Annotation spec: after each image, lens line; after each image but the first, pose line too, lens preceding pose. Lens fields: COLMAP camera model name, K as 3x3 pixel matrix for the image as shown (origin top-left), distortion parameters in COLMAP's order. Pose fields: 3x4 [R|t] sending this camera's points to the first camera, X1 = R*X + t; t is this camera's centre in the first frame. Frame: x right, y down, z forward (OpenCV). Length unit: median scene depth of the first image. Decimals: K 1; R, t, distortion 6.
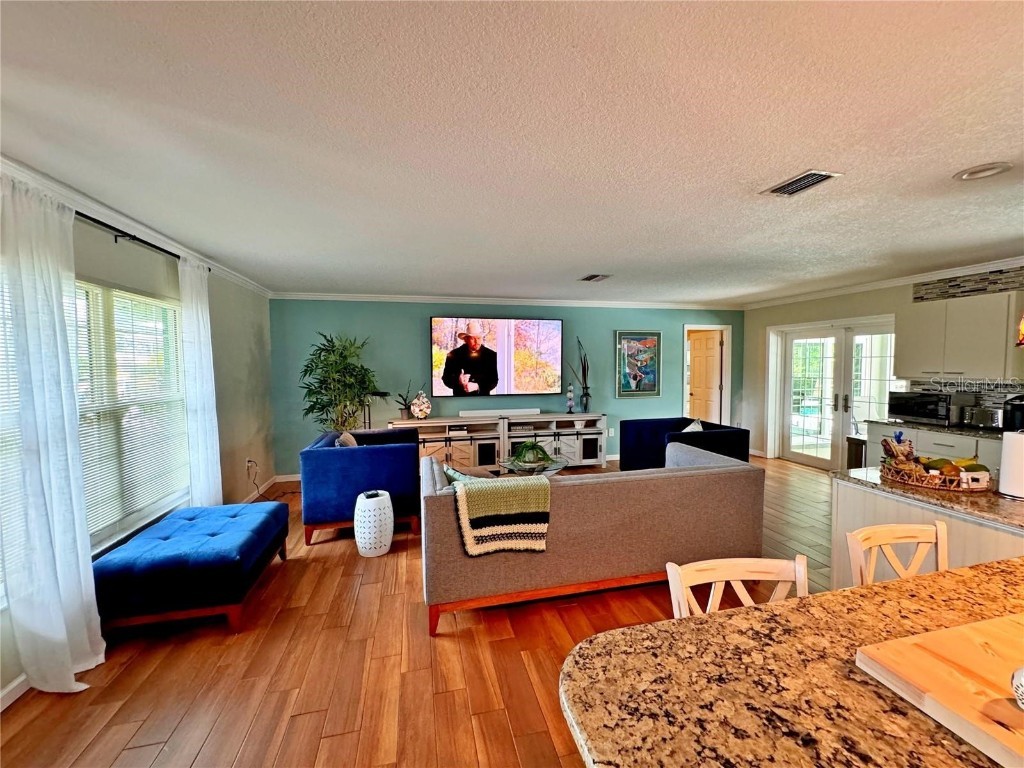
lens RADIAL K [[410.4, 0, 512.2], [0, 410.4, 383.2], [0, 0, 1]] dist [-0.001688, -0.000647]
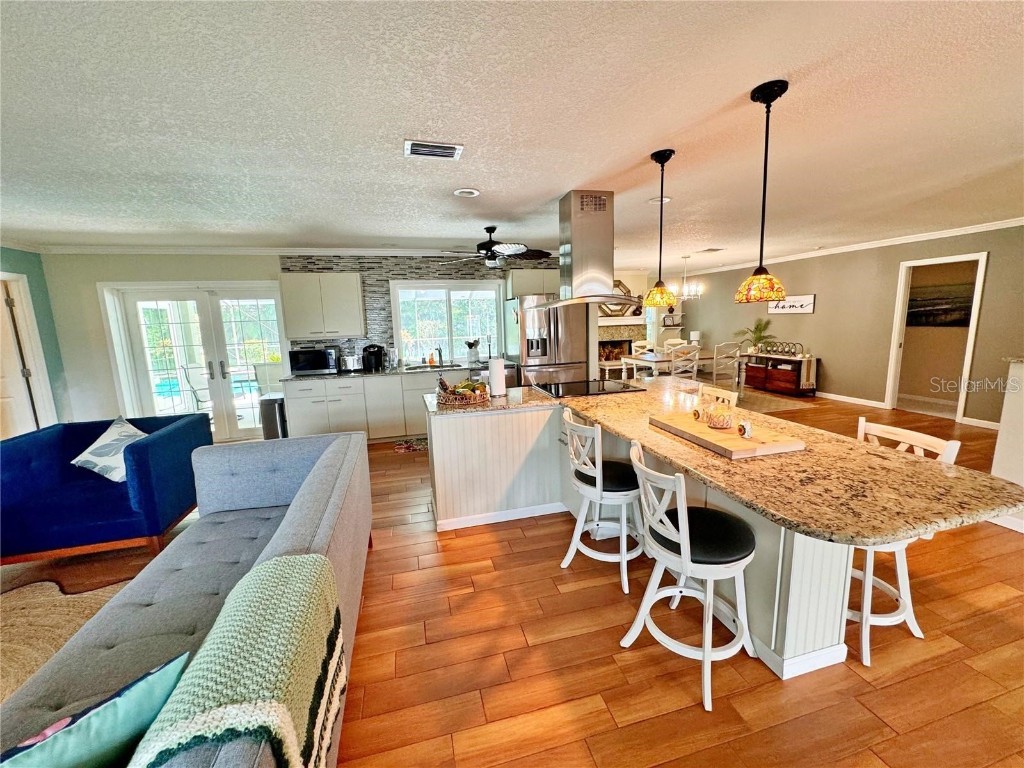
lens RADIAL K [[410.4, 0, 511.1], [0, 410.4, 383.4], [0, 0, 1]] dist [-0.001688, -0.000647]
pose [[-0.024609, -0.151357, 0.988173, -0.162032], [0.079712, 0.985028, 0.152860, -0.012129], [-0.996514, 0.082531, -0.012176, 0.309964]]
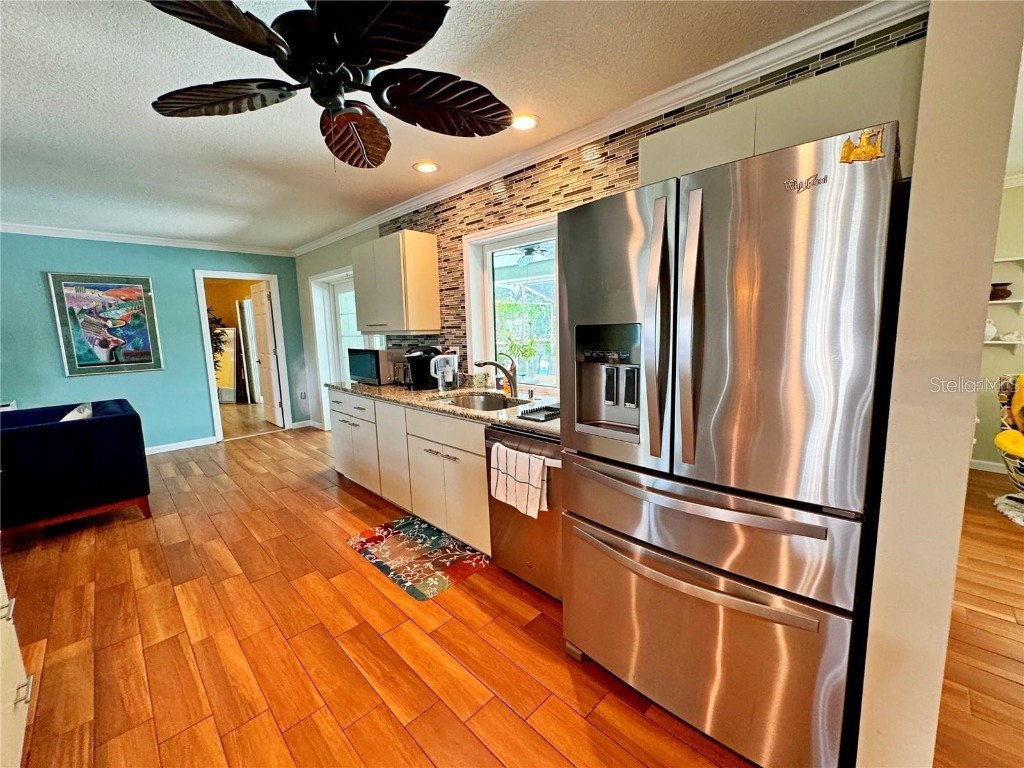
lens RADIAL K [[410.4, 0, 513.3], [0, 410.4, 384.3], [0, 0, 1]] dist [-0.001688, -0.000647]
pose [[0.845614, -0.091958, 0.525814, 0.560517], [0.046389, 0.993982, 0.099233, 0.018542], [-0.531775, -0.059521, 0.844792, 0.060671]]
